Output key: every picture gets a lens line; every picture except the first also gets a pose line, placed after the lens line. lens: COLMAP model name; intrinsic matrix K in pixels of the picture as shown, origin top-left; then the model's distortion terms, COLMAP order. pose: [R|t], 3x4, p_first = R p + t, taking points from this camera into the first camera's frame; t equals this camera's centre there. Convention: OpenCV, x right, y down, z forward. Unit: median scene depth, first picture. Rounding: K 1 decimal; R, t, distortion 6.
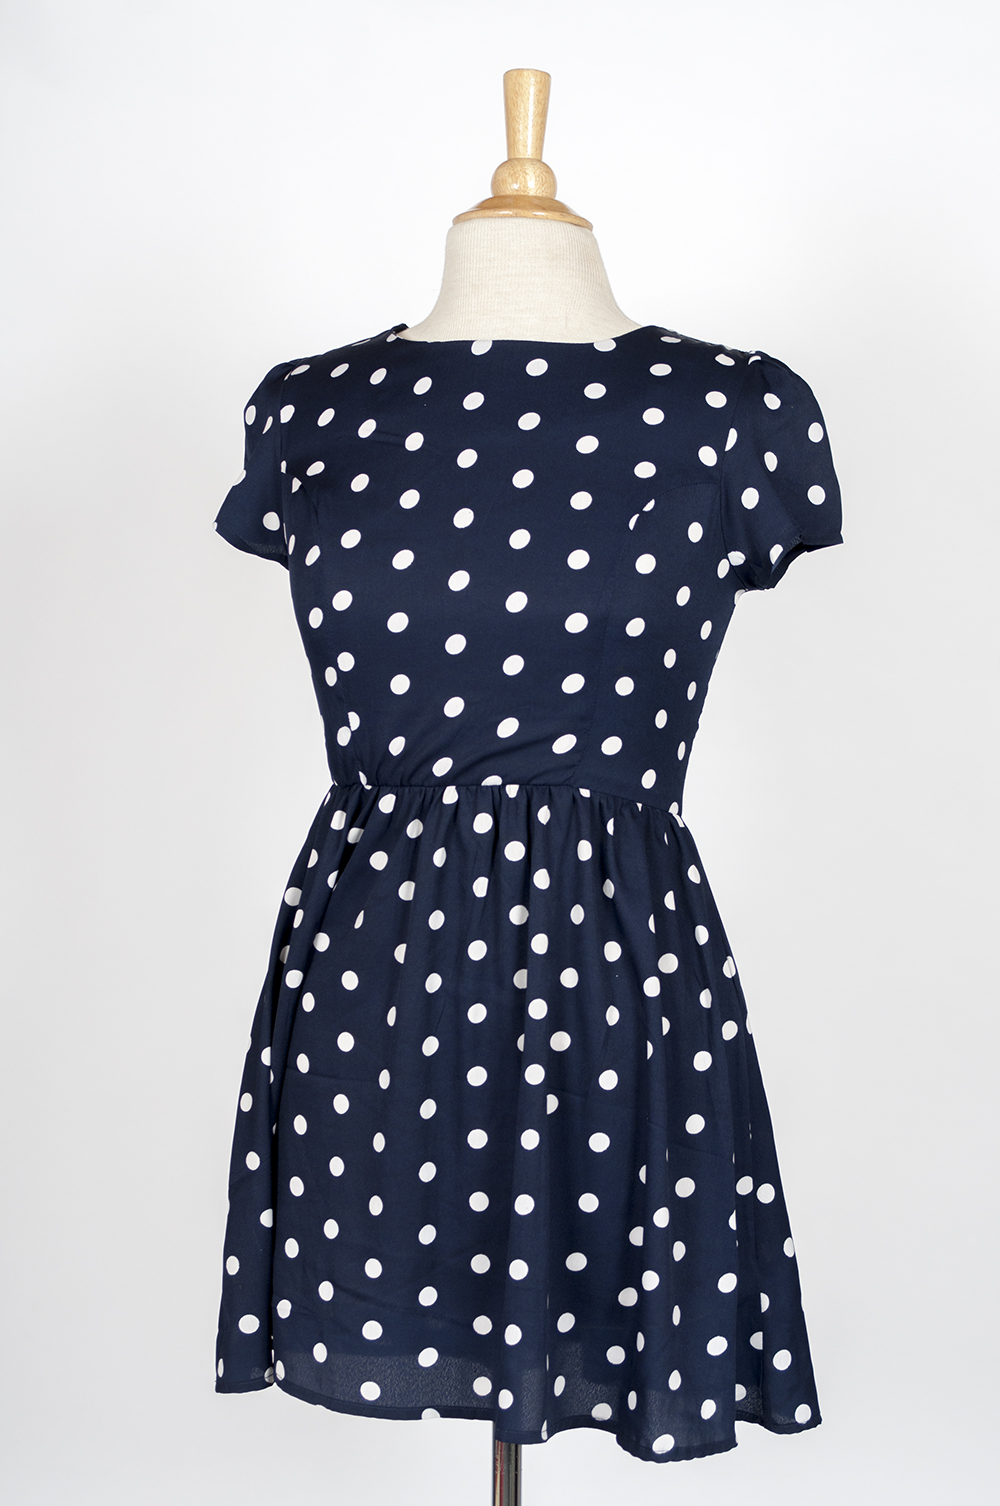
lens RADIAL K [[3424.6, 0, 506.4], [0, 3424.6, 759.6], [0, 0, 1]] dist [0.142892, 0.000000]
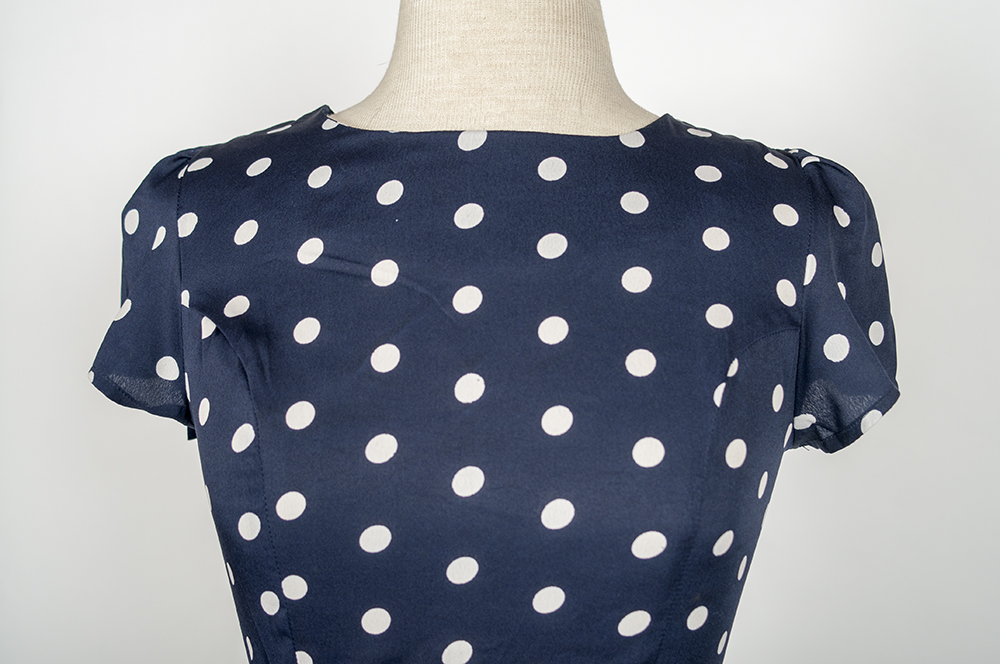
lens RADIAL K [[1441.2, 0, 504.6], [0, 1441.2, 334.7], [0, 0, 1]] dist [-0.139319, 0.000000]
pose [[0.971559, -0.019739, 0.235972, -0.072941], [0.011481, 0.999274, 0.036321, -0.090284], [-0.236518, -0.032579, 0.971081, 0.704614]]
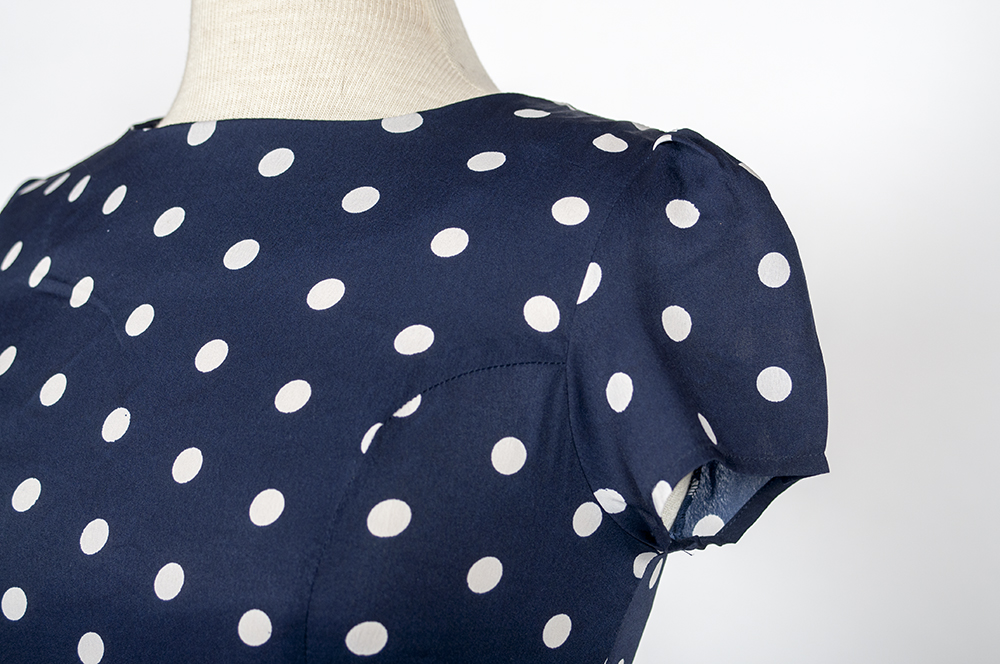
lens RADIAL K [[2044.4, 0, 497.3], [0, 2044.4, 325.6], [0, 0, 1]] dist [-0.023608, 0.000000]
pose [[0.957301, -0.005098, -0.289049, 0.143075], [-0.019601, 0.996399, -0.082491, -0.059320], [0.288428, 0.084634, 0.953754, 0.684048]]
